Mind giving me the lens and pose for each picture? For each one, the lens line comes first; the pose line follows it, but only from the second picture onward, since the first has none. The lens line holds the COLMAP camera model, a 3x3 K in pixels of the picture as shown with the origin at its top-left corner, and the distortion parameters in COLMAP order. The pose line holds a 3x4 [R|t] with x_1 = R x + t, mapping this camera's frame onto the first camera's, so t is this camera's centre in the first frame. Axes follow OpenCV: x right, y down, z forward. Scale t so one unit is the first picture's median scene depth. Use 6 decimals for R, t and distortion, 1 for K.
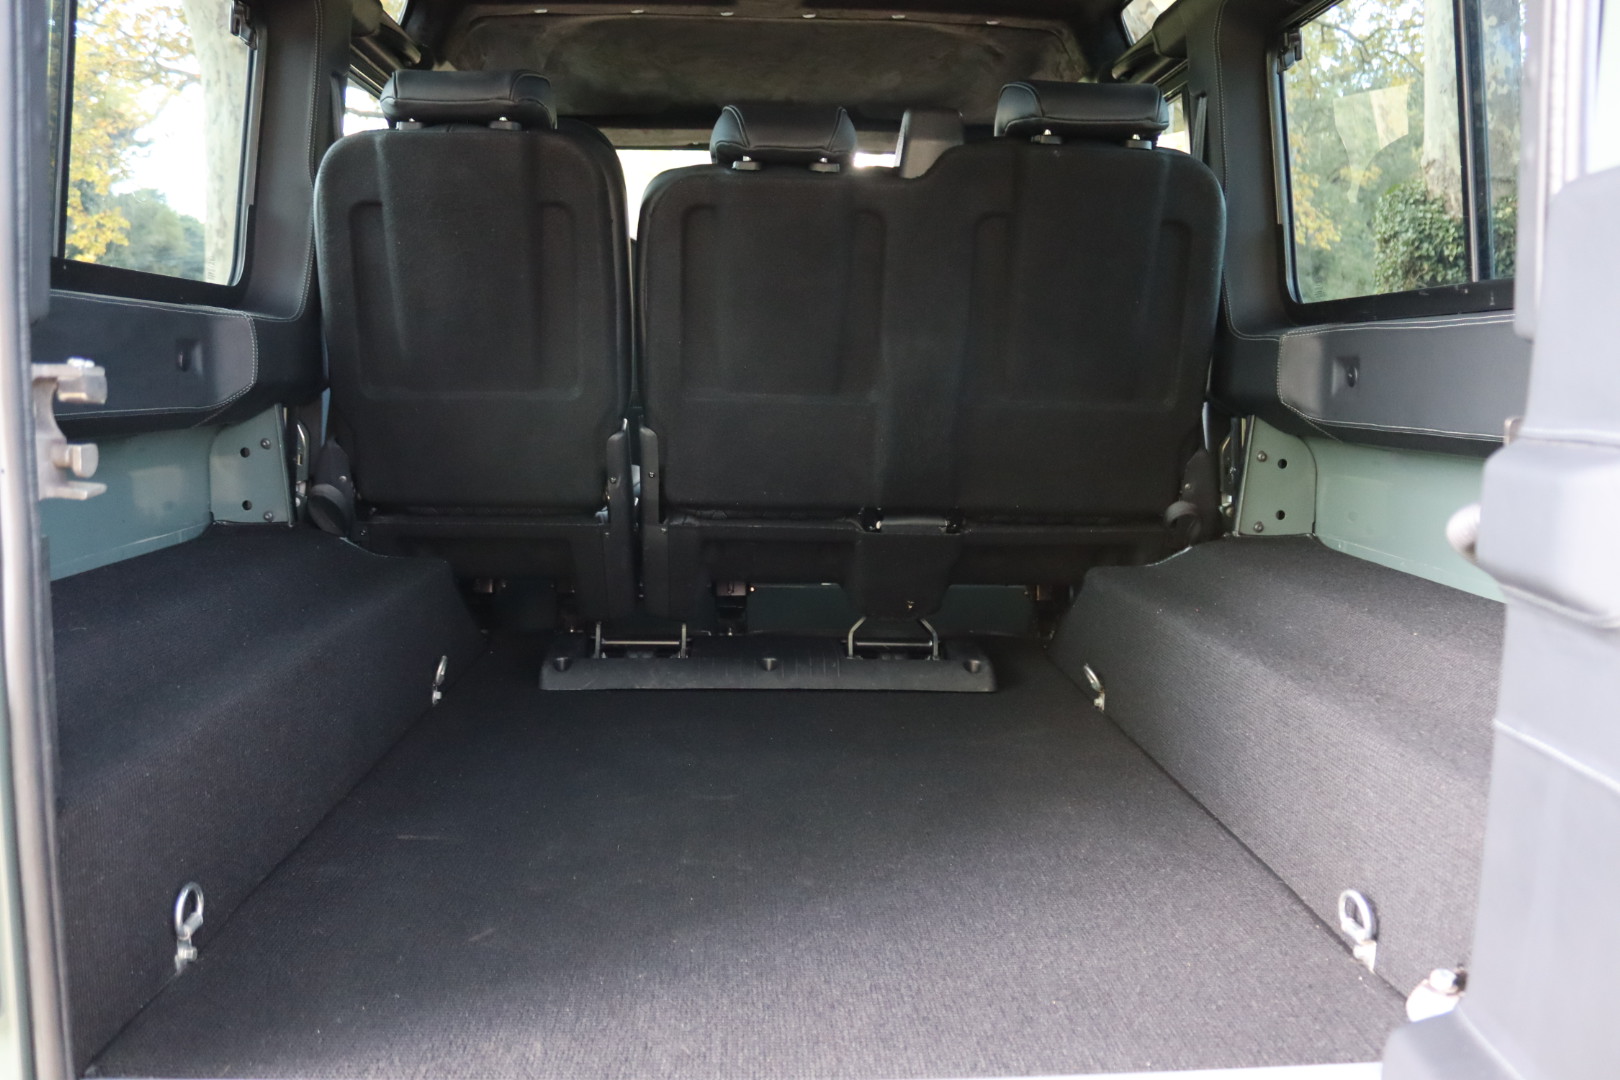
lens RADIAL K [[1367.2, 0, 821.3], [0, 1367.2, 502.7], [0, 0, 1]] dist [-0.155287, 0.167663]
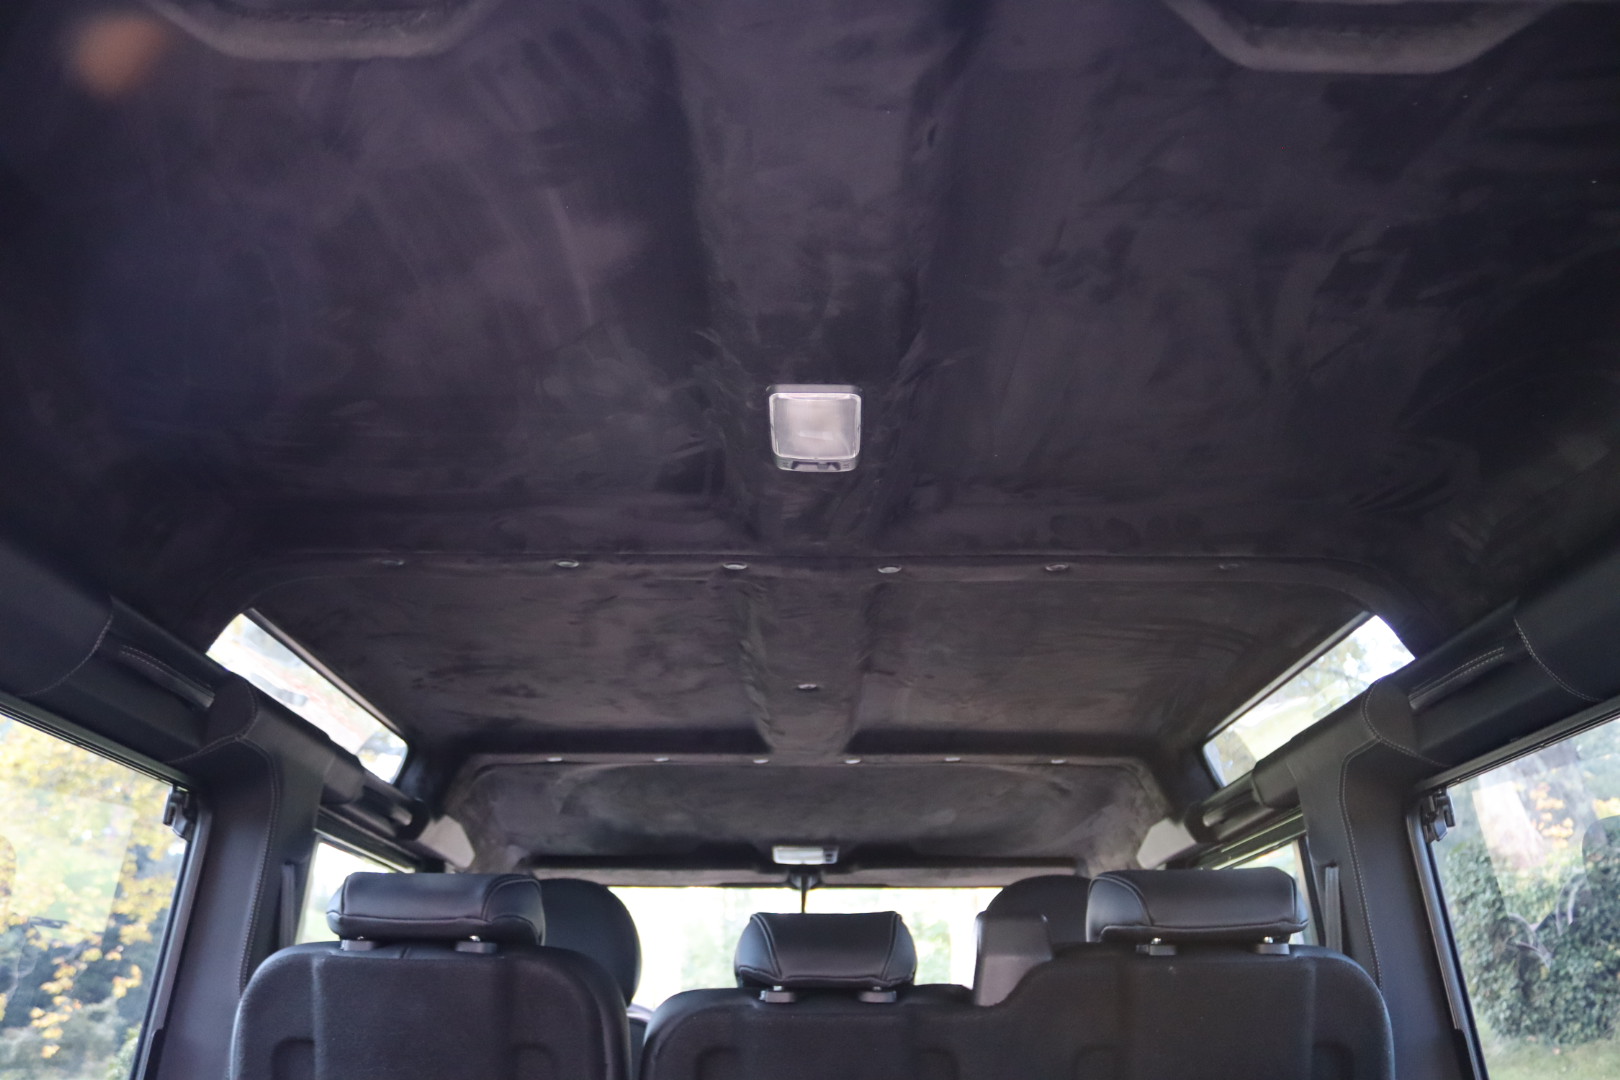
lens RADIAL K [[1367.2, 0, 821.3], [0, 1367.2, 502.7], [0, 0, 1]] dist [-0.155287, 0.167663]
pose [[0.999303, -0.026089, -0.026714, -0.001710], [0.010639, 0.884702, -0.466035, -0.125072], [0.035793, 0.465426, 0.884363, 0.159754]]
